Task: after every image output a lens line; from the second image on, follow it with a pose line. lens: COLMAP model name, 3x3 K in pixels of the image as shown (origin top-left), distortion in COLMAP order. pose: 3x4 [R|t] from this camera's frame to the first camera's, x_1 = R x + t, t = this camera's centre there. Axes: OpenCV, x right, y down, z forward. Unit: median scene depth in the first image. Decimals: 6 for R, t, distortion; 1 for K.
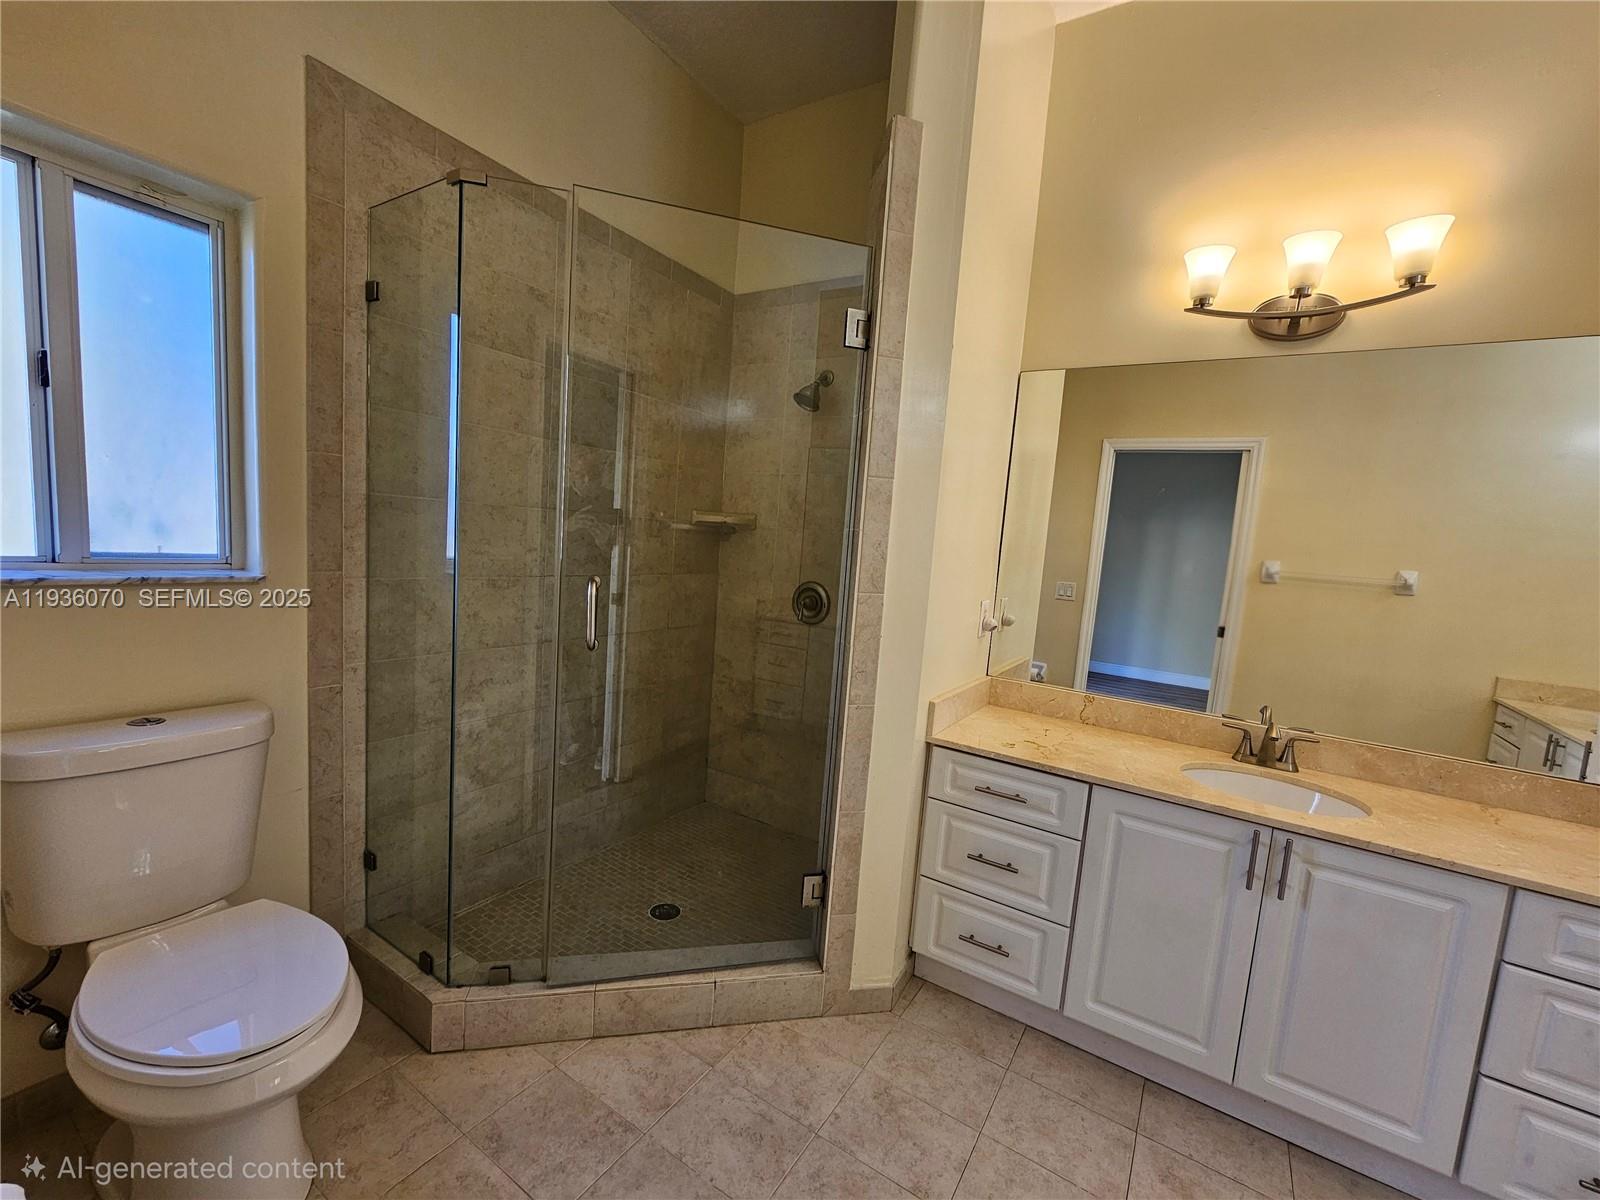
lens RADIAL K [[659.2, 0, 806.6], [0, 659.2, 607.7], [0, 0, 1]] dist [-0.001347, 0.000247]
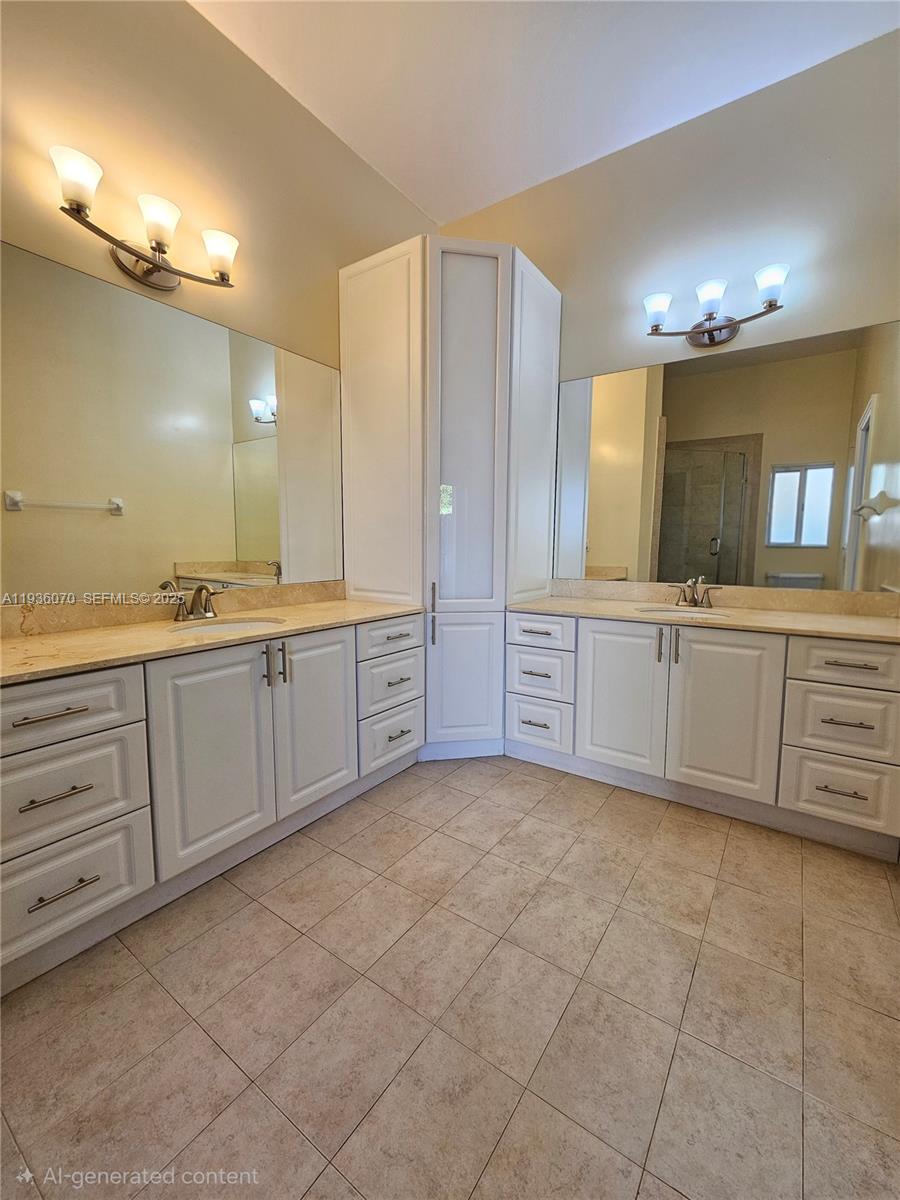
lens RADIAL K [[494.4, 0, 457.9], [0, 494.4, 592.6], [0, 0, 1]] dist [-0.001347, 0.000247]
pose [[0.044444, -0.177172, 0.983176, -0.287170], [0.101084, 0.979895, 0.172011, 0.071969], [-0.993885, 0.091738, 0.061460, 0.434641]]
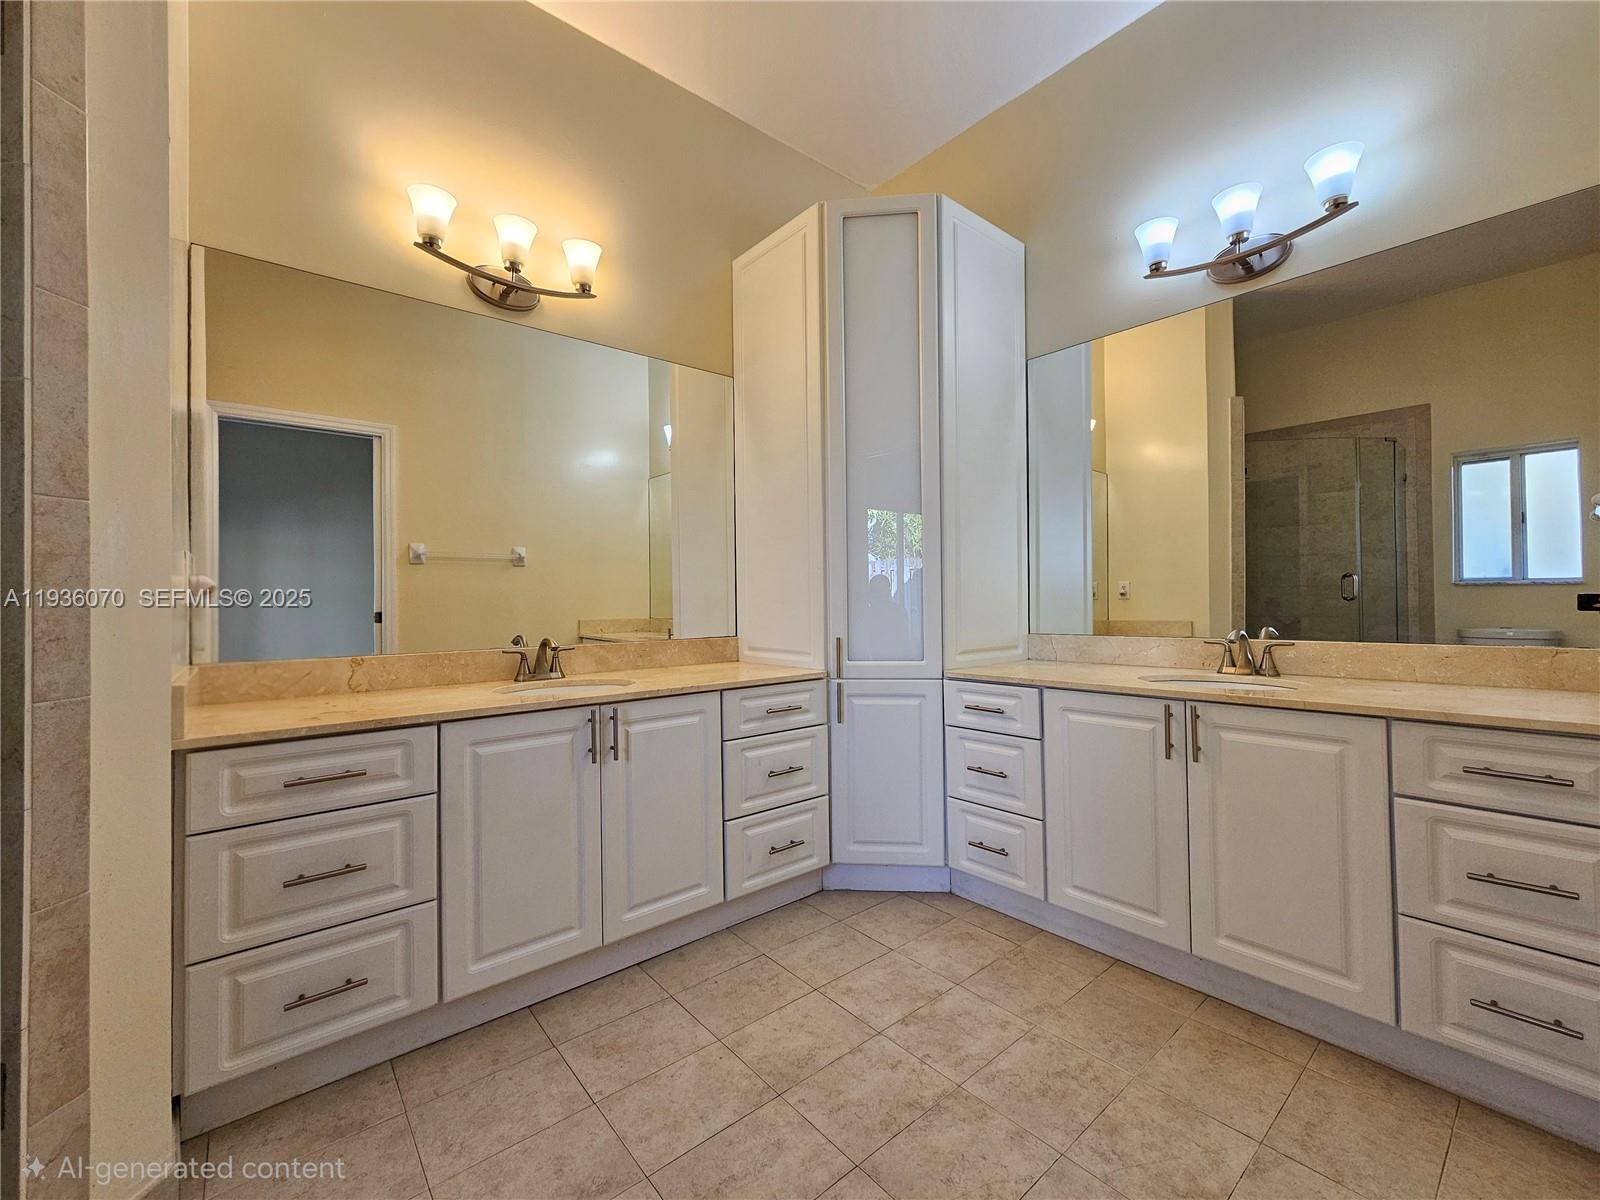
lens RADIAL K [[659.2, 0, 791.4], [0, 659.2, 590.7], [0, 0, 1]] dist [-0.001347, 0.000247]
pose [[0.313611, -0.069844, 0.946979, -0.242623], [0.136847, 0.990204, 0.027713, 0.125483], [-0.939639, 0.120900, 0.320097, 0.237993]]
